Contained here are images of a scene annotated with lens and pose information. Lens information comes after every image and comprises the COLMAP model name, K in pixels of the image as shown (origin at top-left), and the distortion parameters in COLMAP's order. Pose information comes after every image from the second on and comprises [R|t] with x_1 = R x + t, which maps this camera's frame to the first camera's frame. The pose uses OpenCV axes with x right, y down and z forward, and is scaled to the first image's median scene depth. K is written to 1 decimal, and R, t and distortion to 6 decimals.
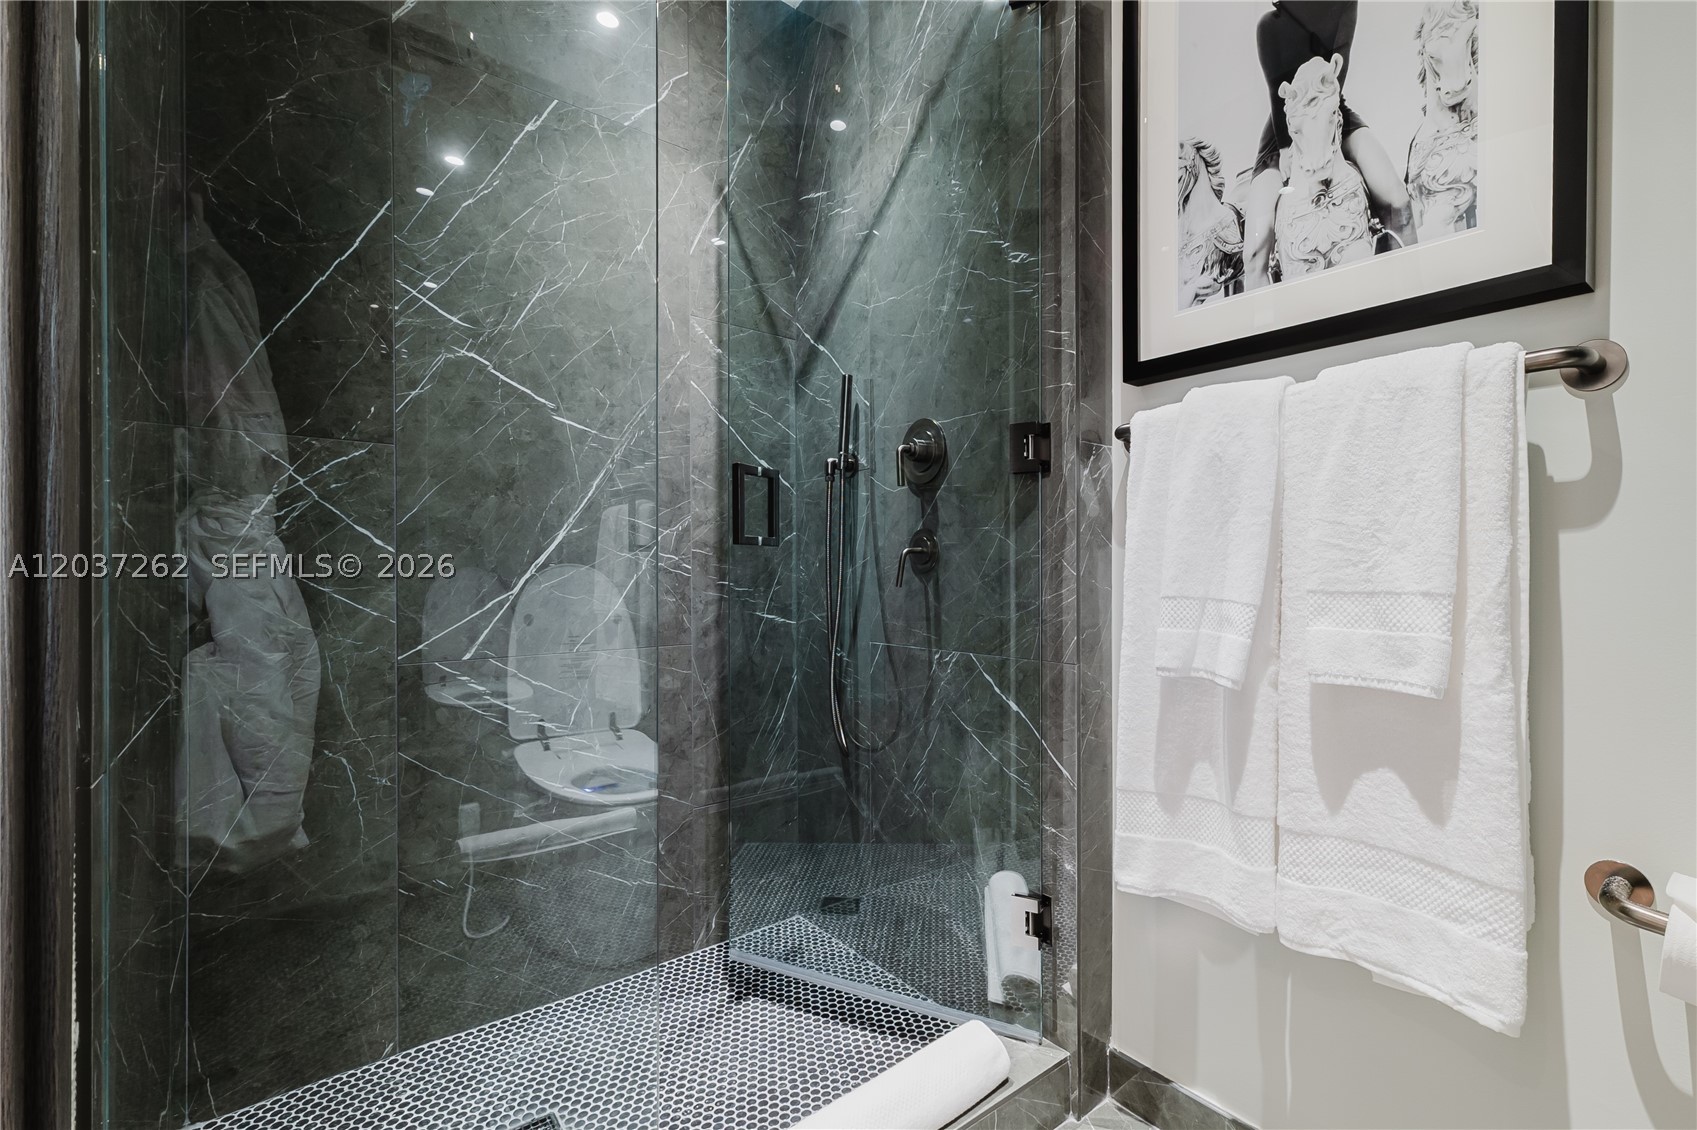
lens RADIAL K [[750.7, 0, 849.5], [0, 750.7, 569.9], [0, 0, 1]] dist [0.006350, -0.000136]
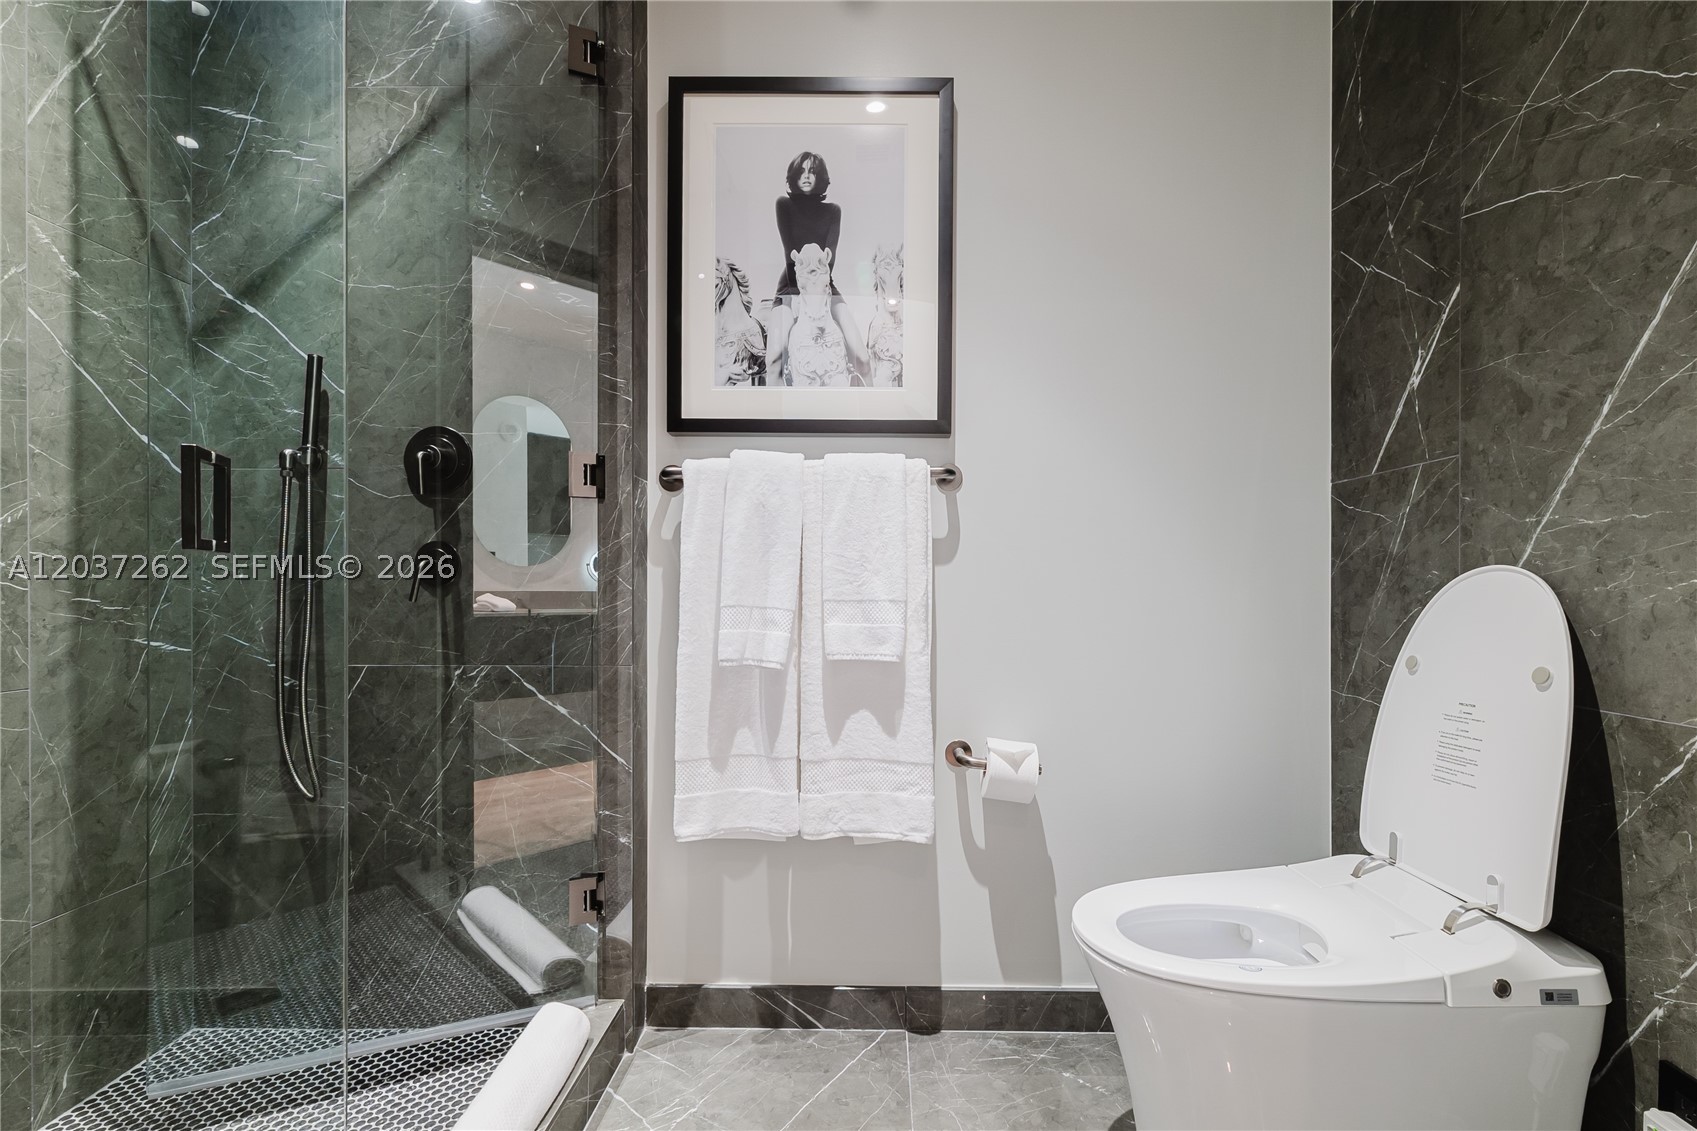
lens RADIAL K [[750.7, 0, 834.0], [0, 750.7, 579.7], [0, 0, 1]] dist [0.006350, -0.000136]
pose [[0.673625, 0.009597, 0.739011, -0.346657], [-0.006133, 0.999954, -0.007394, -0.001279], [-0.739048, 0.000448, 0.673653, -0.024276]]
